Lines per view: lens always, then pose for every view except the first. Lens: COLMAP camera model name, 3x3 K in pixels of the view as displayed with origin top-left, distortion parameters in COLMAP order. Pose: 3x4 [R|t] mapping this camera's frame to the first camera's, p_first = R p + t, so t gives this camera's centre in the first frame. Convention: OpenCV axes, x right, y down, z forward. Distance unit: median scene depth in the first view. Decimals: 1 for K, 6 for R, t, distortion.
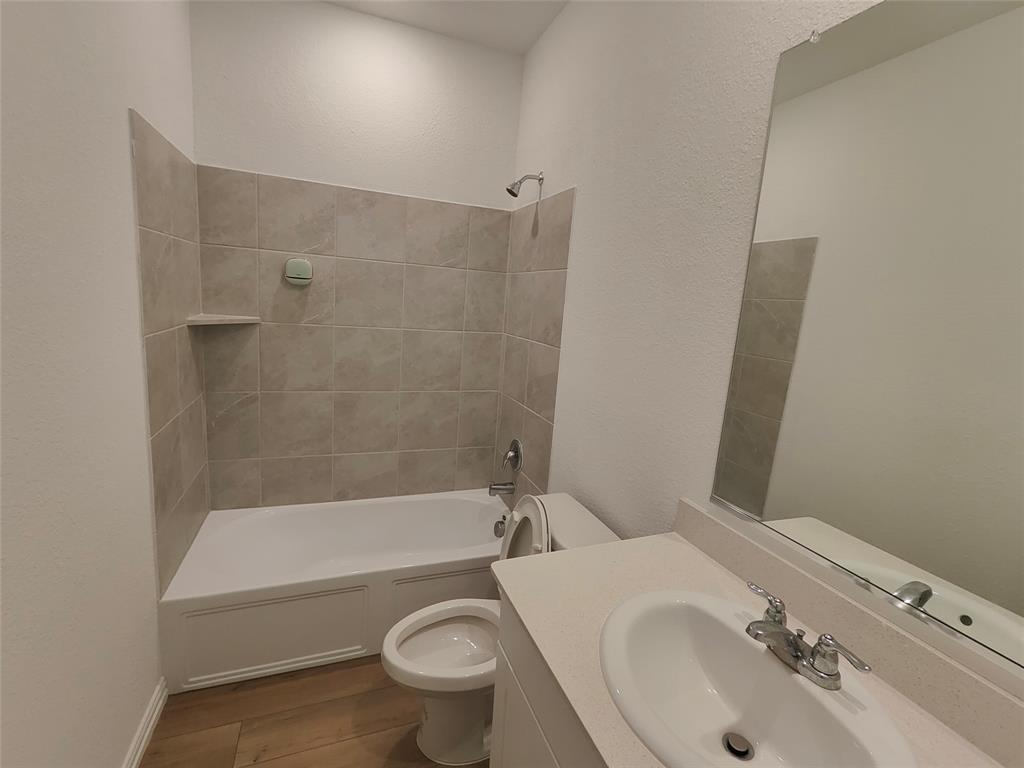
lens RADIAL K [[467.0, 0, 518.5], [0, 467.0, 377.9], [0, 0, 1]] dist [-0.009412, 0.002810]
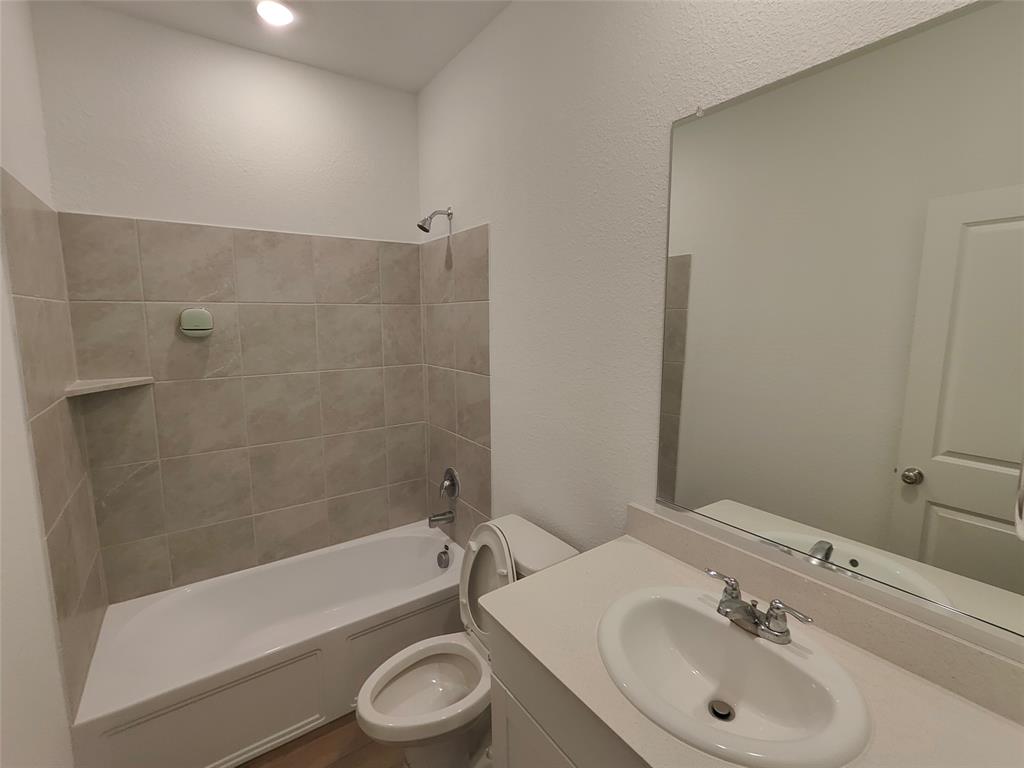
lens RADIAL K [[467.0, 0, 518.2], [0, 467.0, 377.7], [0, 0, 1]] dist [-0.009412, 0.002810]
pose [[0.967388, -0.109366, 0.228472, -0.090186], [0.115244, 0.993259, -0.012504, -0.040423], [-0.225564, 0.038426, 0.973470, -0.028626]]
